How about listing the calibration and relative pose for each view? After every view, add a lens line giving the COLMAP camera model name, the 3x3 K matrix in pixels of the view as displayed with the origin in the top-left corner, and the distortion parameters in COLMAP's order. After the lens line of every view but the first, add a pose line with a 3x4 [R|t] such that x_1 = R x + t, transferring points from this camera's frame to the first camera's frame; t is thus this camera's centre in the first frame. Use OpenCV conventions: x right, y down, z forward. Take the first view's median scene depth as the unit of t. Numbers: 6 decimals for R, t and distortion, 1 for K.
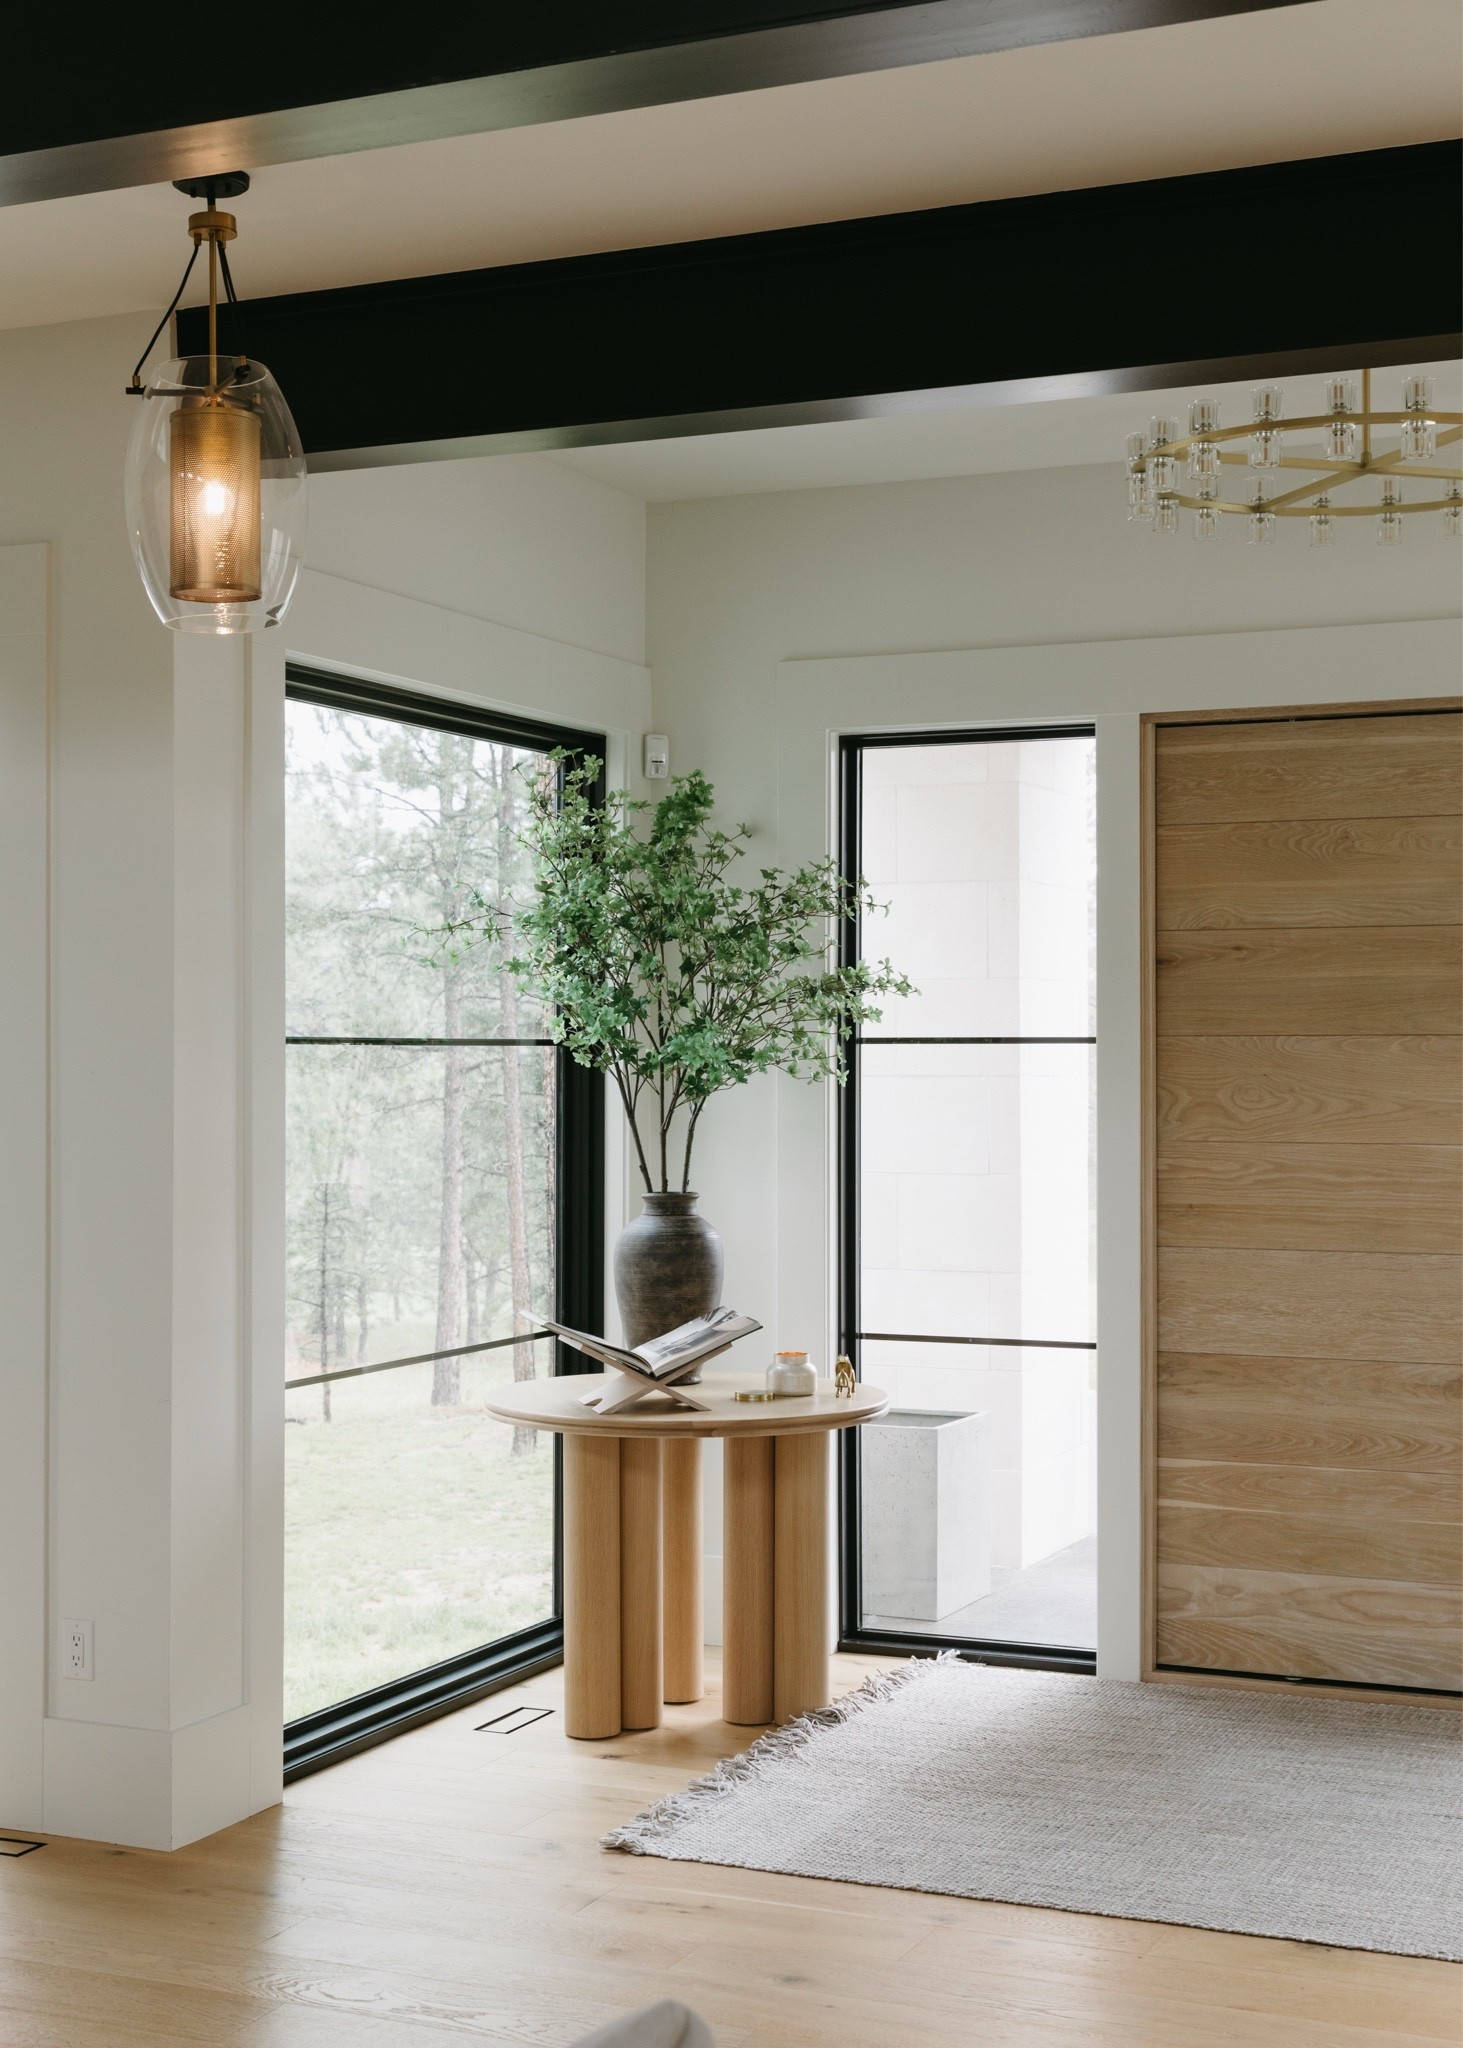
lens RADIAL K [[2810.6, 0, 732.0], [0, 2810.6, 1027.0], [0, 0, 1]] dist [0.007434, 0.000000]
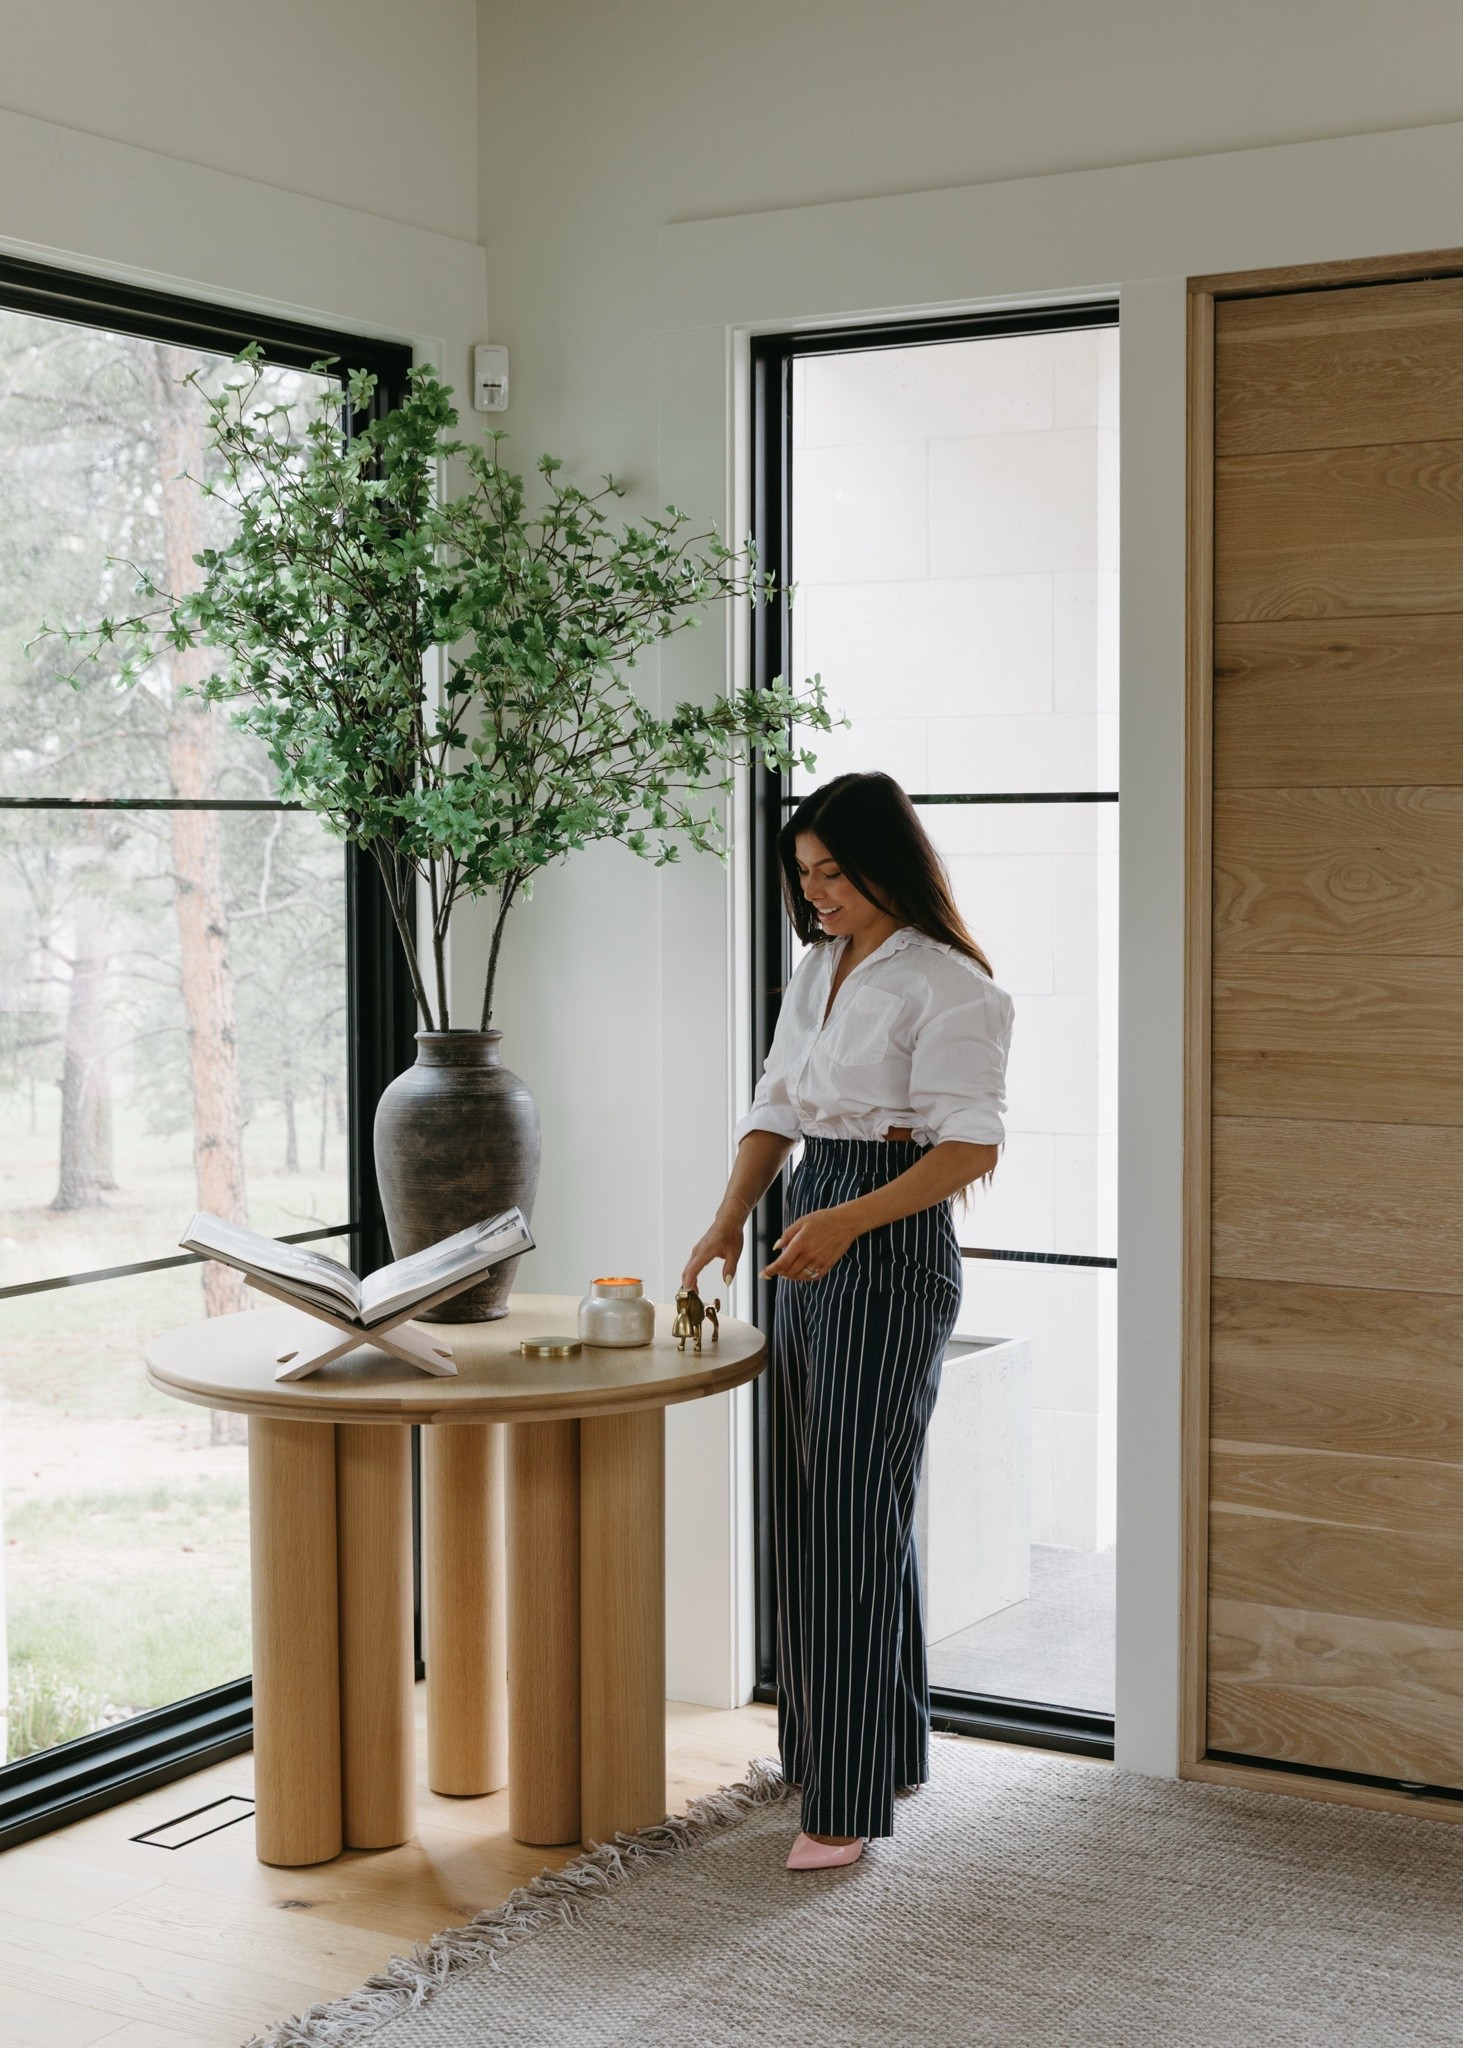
lens RADIAL K [[2984.8, 0, 731.1], [0, 2984.8, 1022.7], [0, 0, 1]] dist [0.000833, 0.000000]
pose [[0.992500, 0.002939, -0.122210, 0.126838], [0.005823, 0.997440, 0.071272, 0.007329], [0.122106, -0.071449, 0.989942, 0.312626]]
